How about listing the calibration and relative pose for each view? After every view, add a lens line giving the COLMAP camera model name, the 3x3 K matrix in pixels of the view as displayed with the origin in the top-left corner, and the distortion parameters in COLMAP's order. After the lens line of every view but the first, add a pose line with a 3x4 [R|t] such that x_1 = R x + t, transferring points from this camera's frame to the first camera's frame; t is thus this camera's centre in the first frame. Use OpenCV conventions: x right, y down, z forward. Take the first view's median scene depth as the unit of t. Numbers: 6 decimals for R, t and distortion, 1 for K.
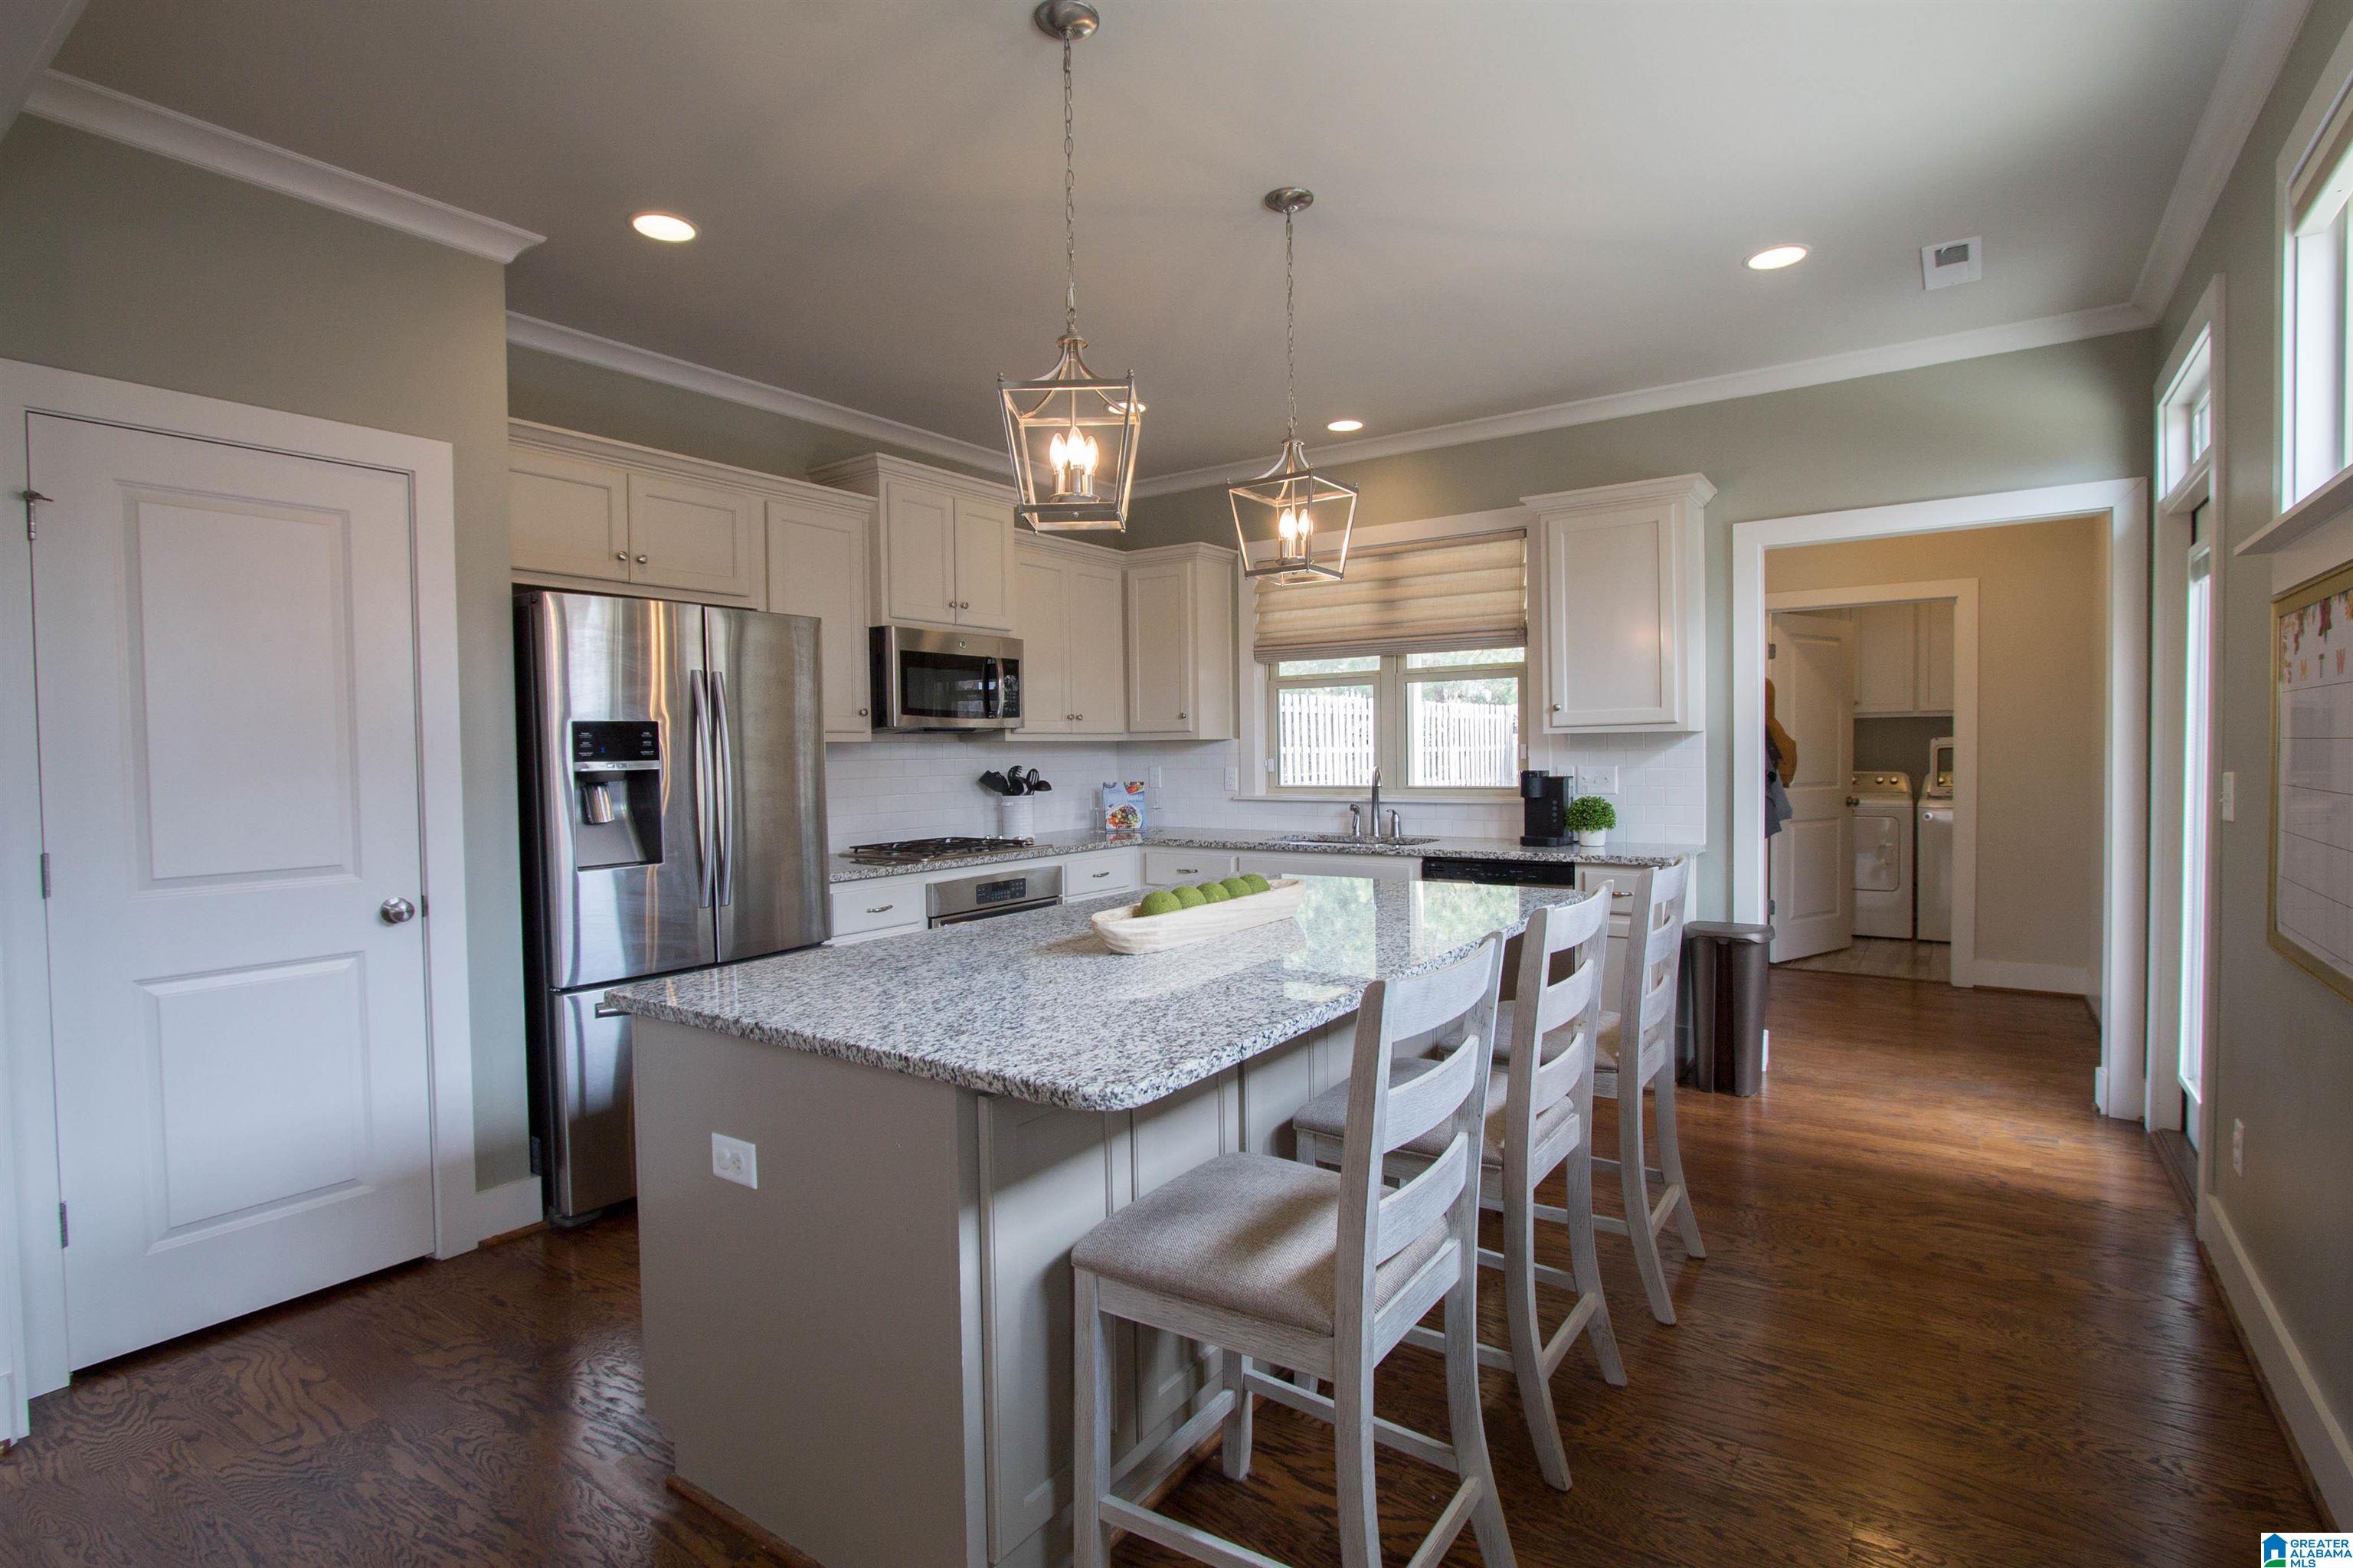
lens RADIAL K [[1121.2, 0, 1164.9], [0, 1121.2, 770.1], [0, 0, 1]] dist [-0.016557, 0.004677]
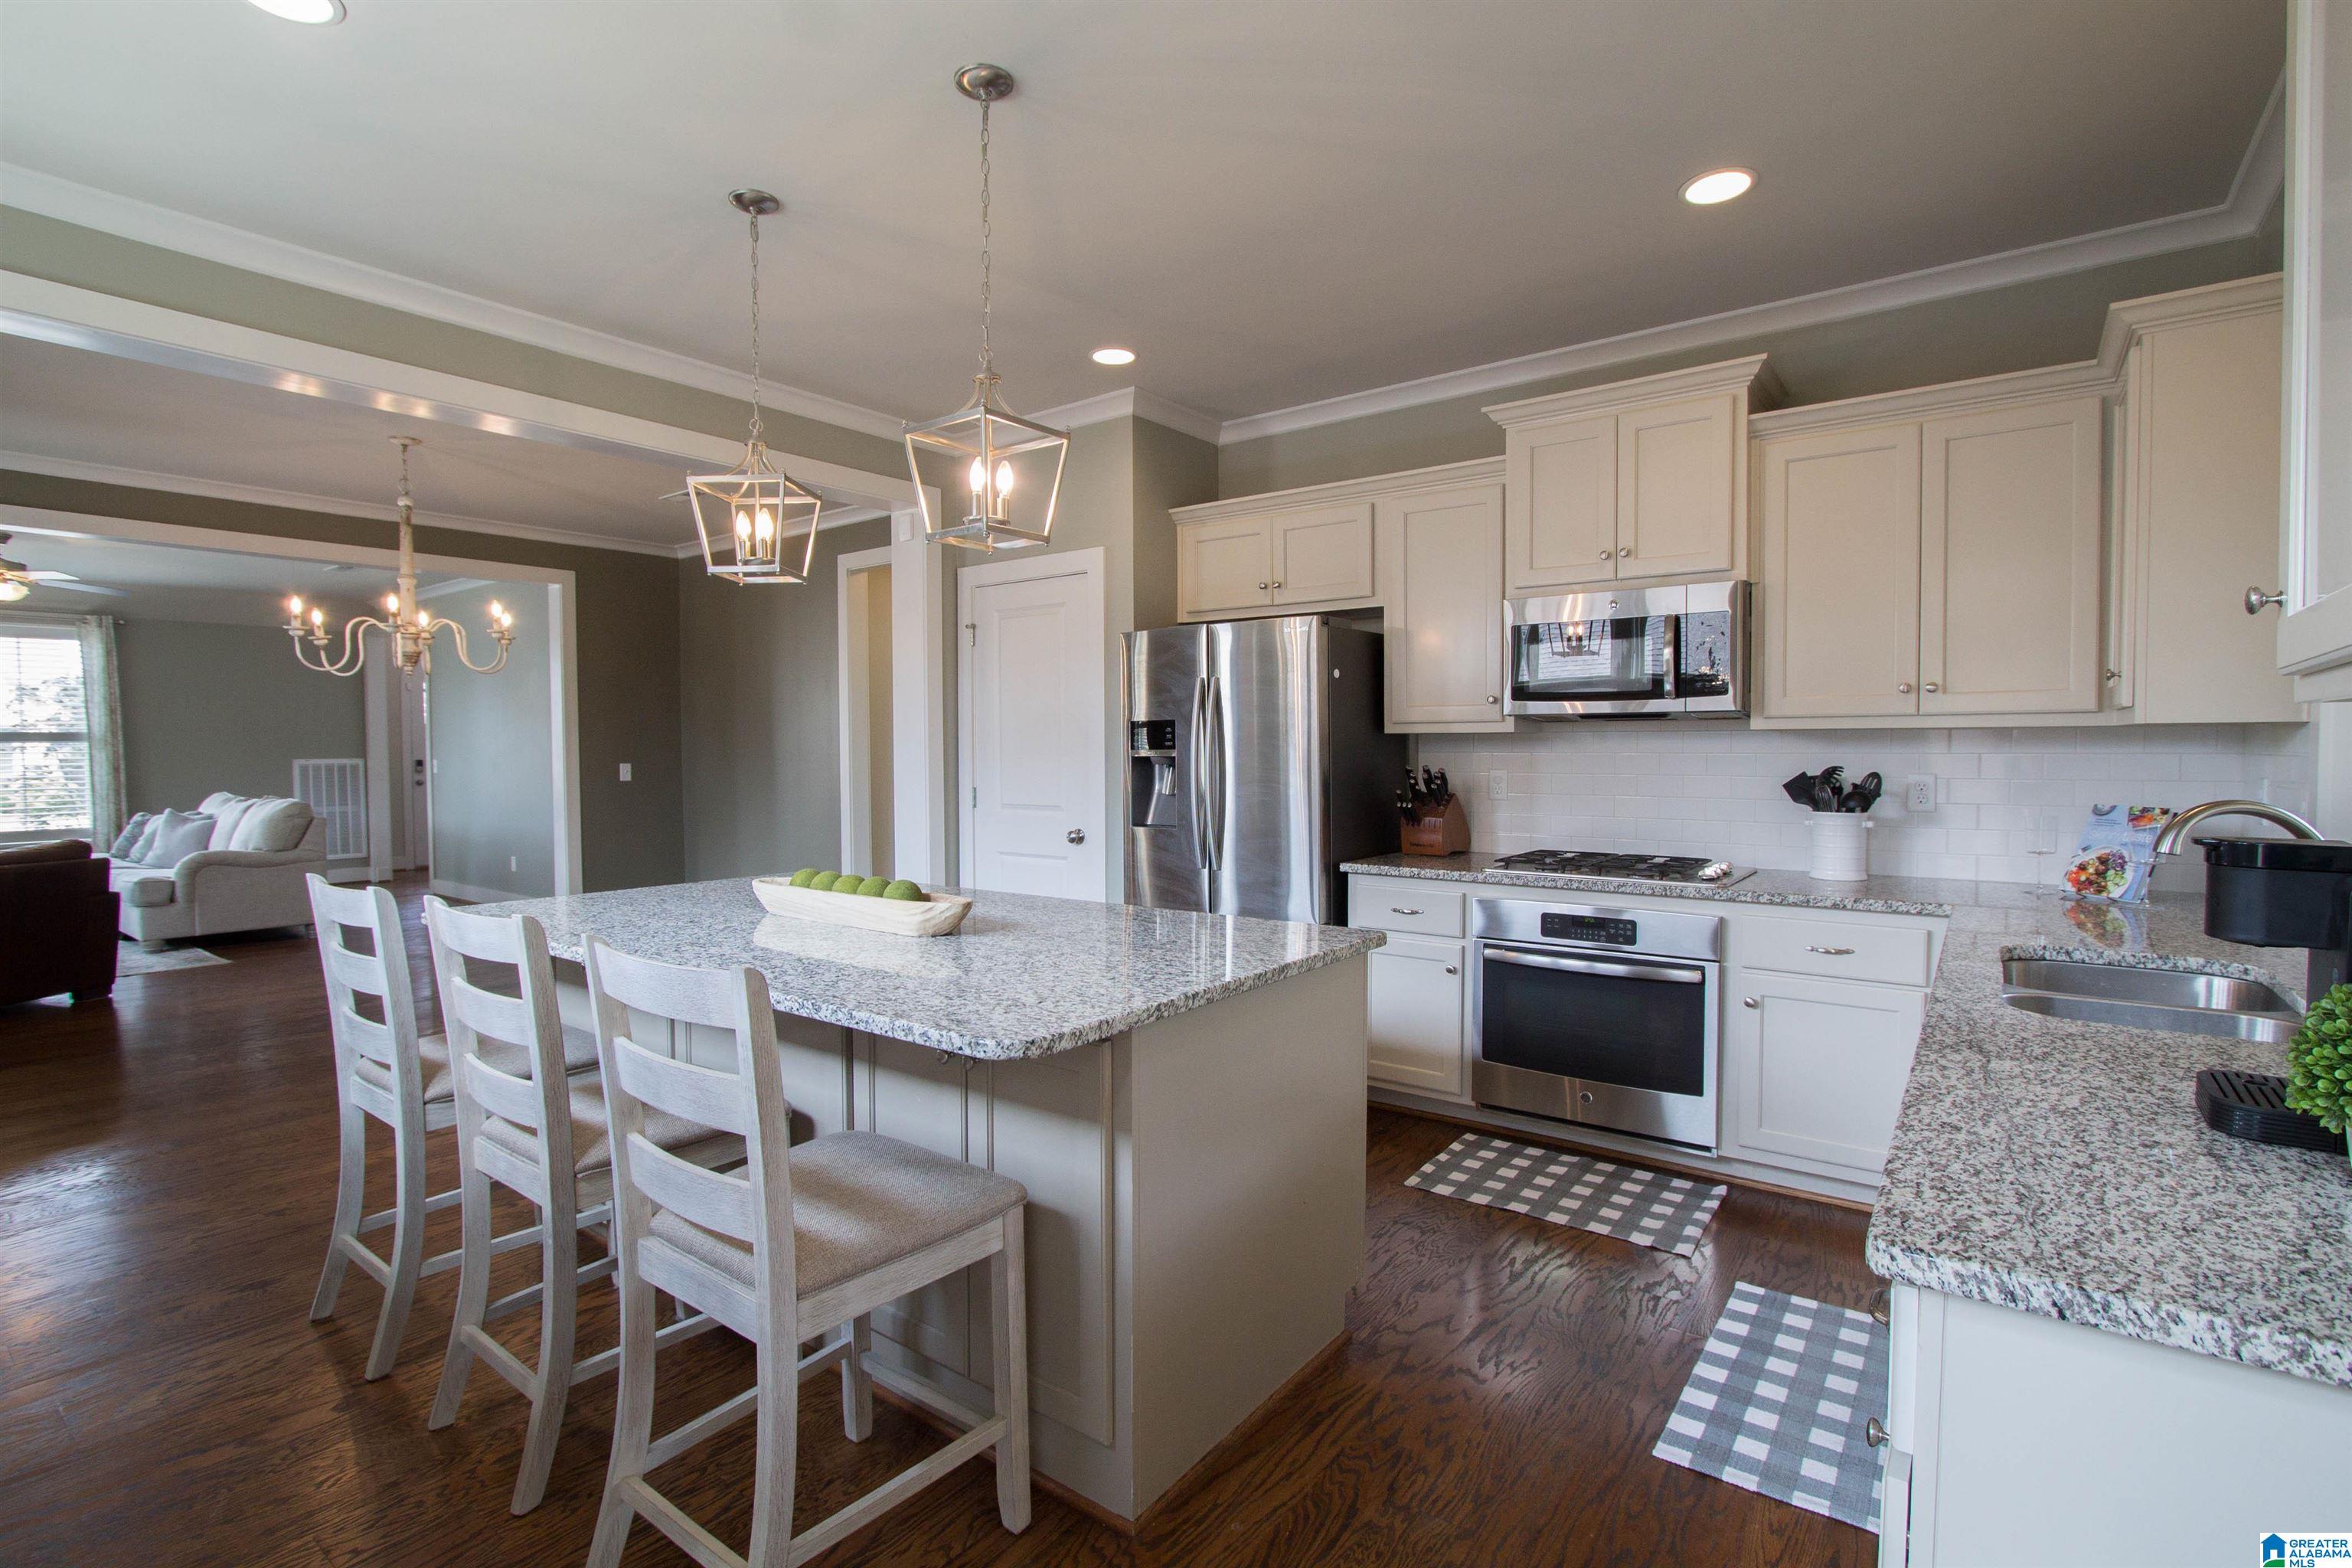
lens RADIAL K [[1120.7, 0, 1178.2], [0, 1120.7, 806.1], [0, 0, 1]] dist [-0.016557, 0.004677]
pose [[-0.032850, 0.052825, -0.998063, 0.629644], [-0.023955, 0.998274, 0.053625, -0.007704], [0.999173, 0.025671, -0.031527, 0.762730]]
